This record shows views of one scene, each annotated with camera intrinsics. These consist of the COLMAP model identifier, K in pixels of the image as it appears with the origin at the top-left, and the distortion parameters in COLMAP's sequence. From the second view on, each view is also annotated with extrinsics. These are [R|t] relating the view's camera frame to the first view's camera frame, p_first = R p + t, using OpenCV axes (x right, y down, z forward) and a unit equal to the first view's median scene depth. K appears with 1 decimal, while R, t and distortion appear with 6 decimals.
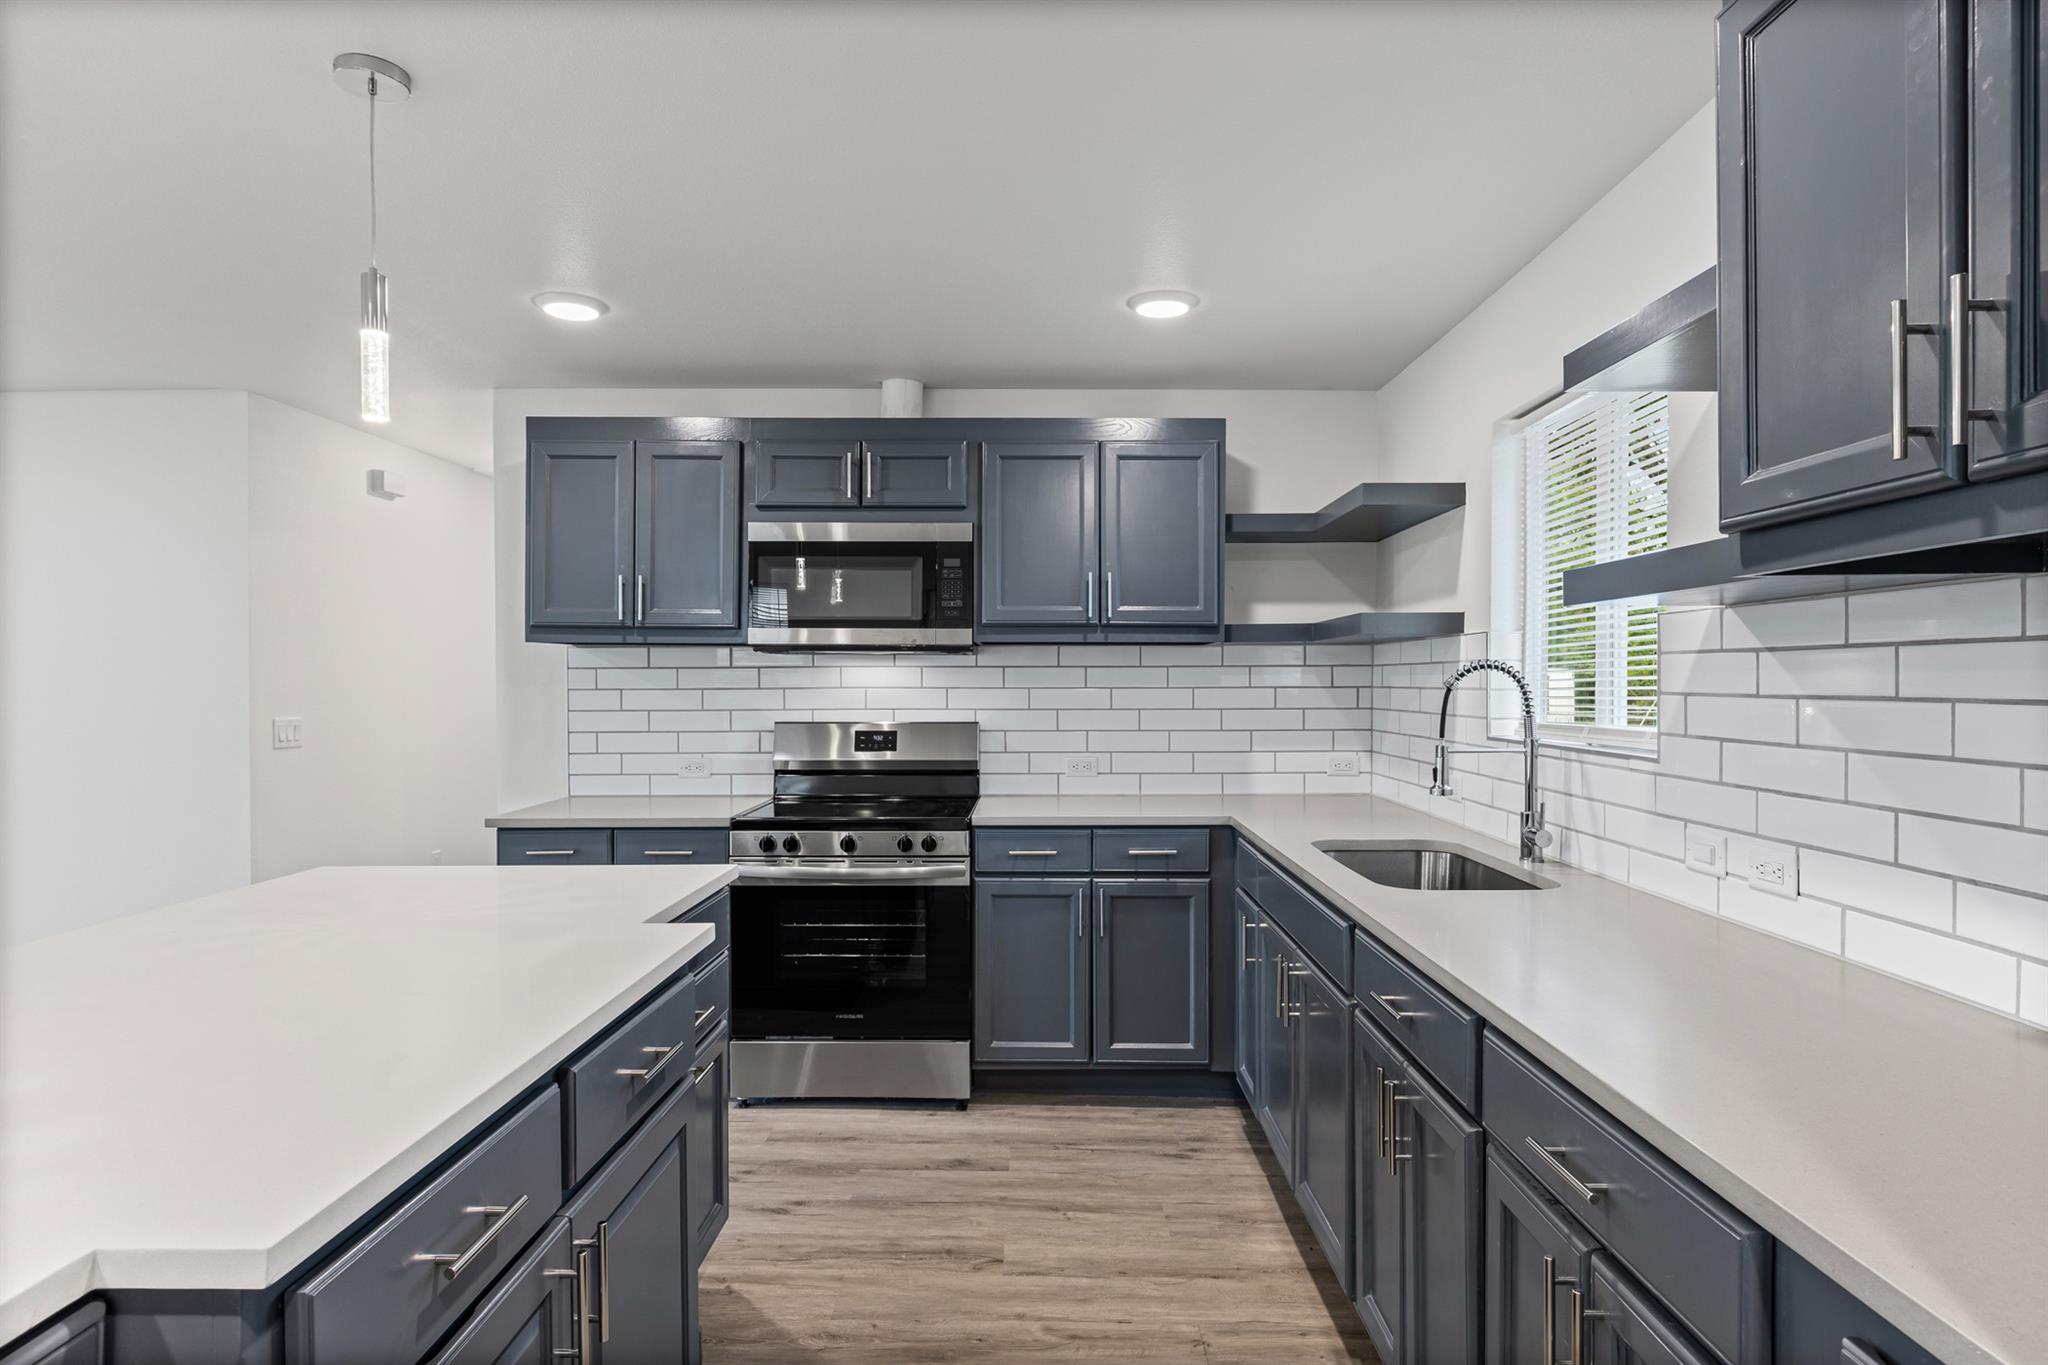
lens RADIAL K [[1116.8, 0, 1024.3], [0, 1116.8, 690.4], [0, 0, 1]] dist [-0.000444, -0.000193]
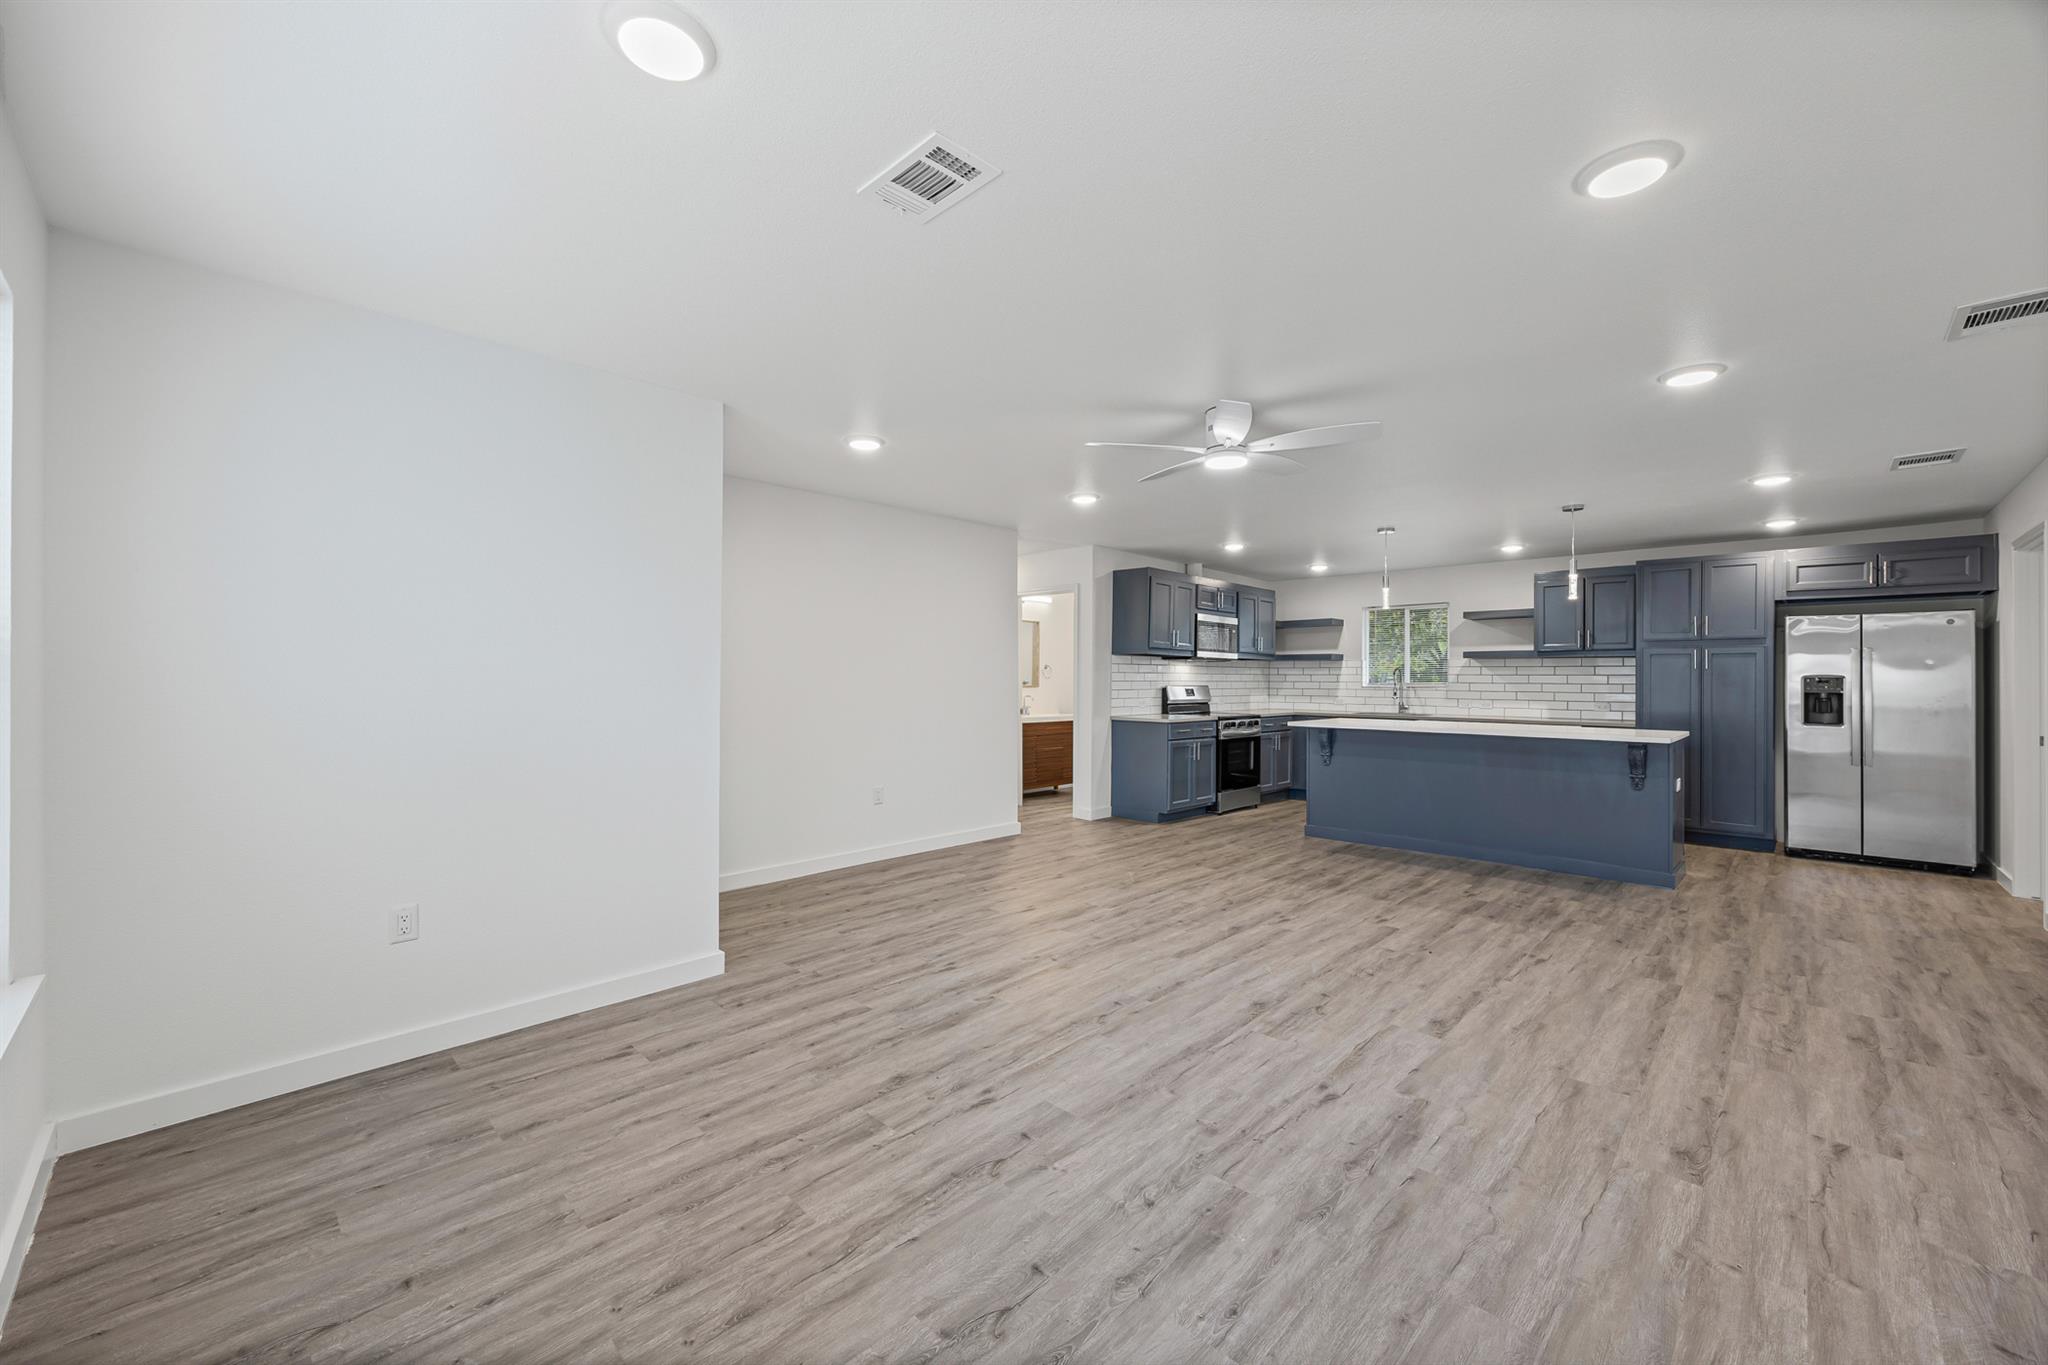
lens RADIAL K [[790.9, 0, 1025.4], [0, 790.9, 675.8], [0, 0, 1]] dist [-0.000181, -0.000026]
pose [[0.693179, 0.008800, 0.720711, -1.903605], [-0.000461, 0.999931, -0.011765, 0.028548], [-0.720765, 0.007823, 0.693135, -0.062527]]
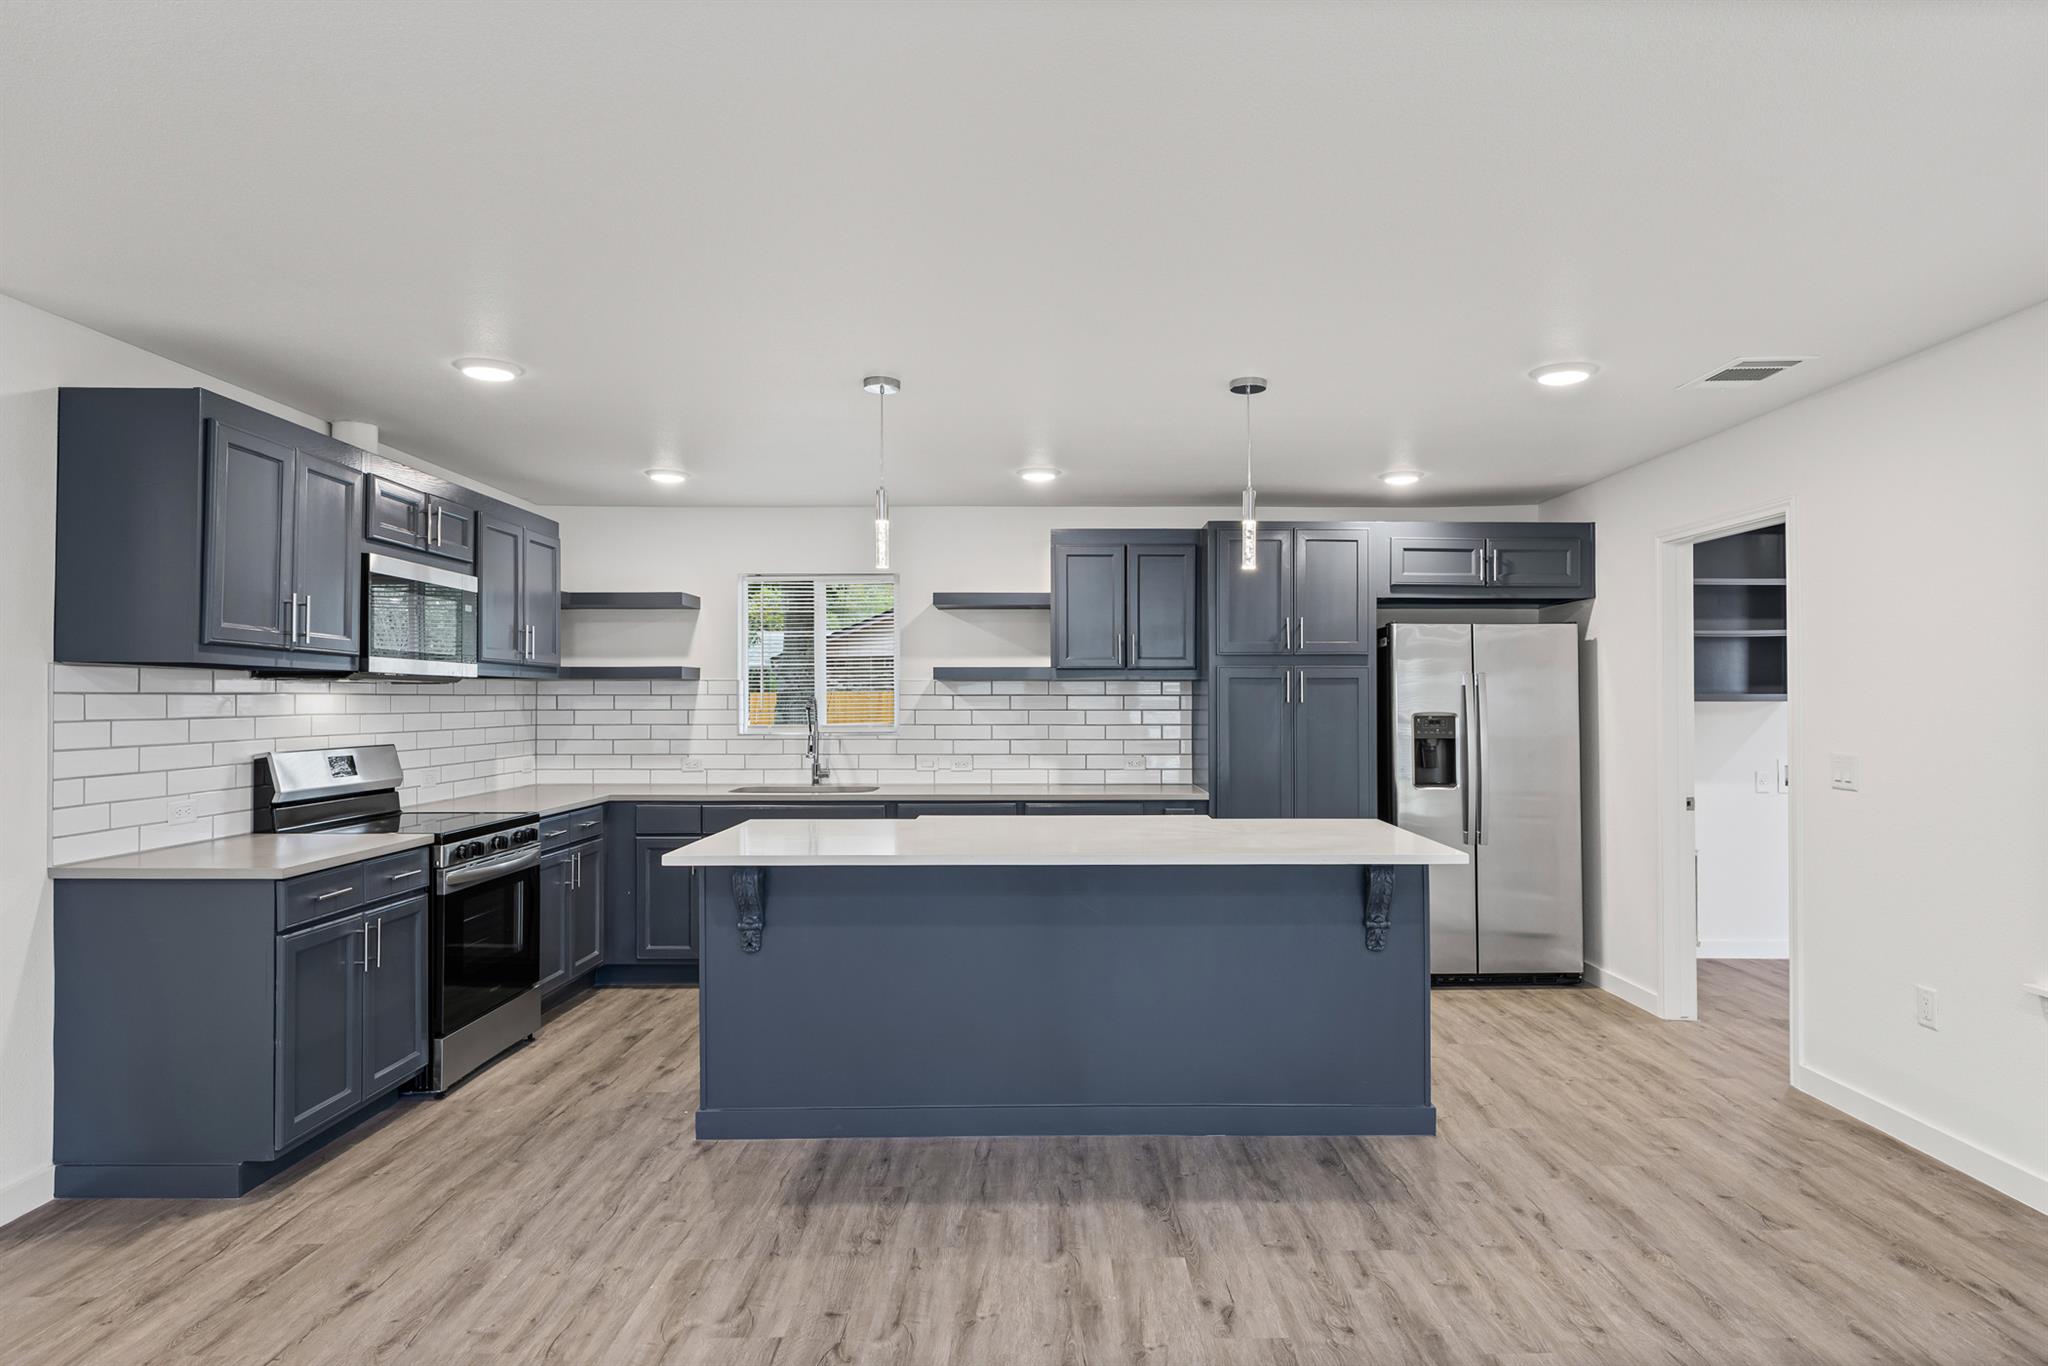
lens RADIAL K [[1143.7, 0, 1055.4], [0, 1143.7, 692.6], [0, 0, 1]] dist [-0.000439, -0.000884]
pose [[-0.016513, 0.007020, 0.999839, -1.254574], [0.009830, 0.999928, -0.006858, -0.009149], [-0.999815, 0.009716, -0.016581, 0.375517]]
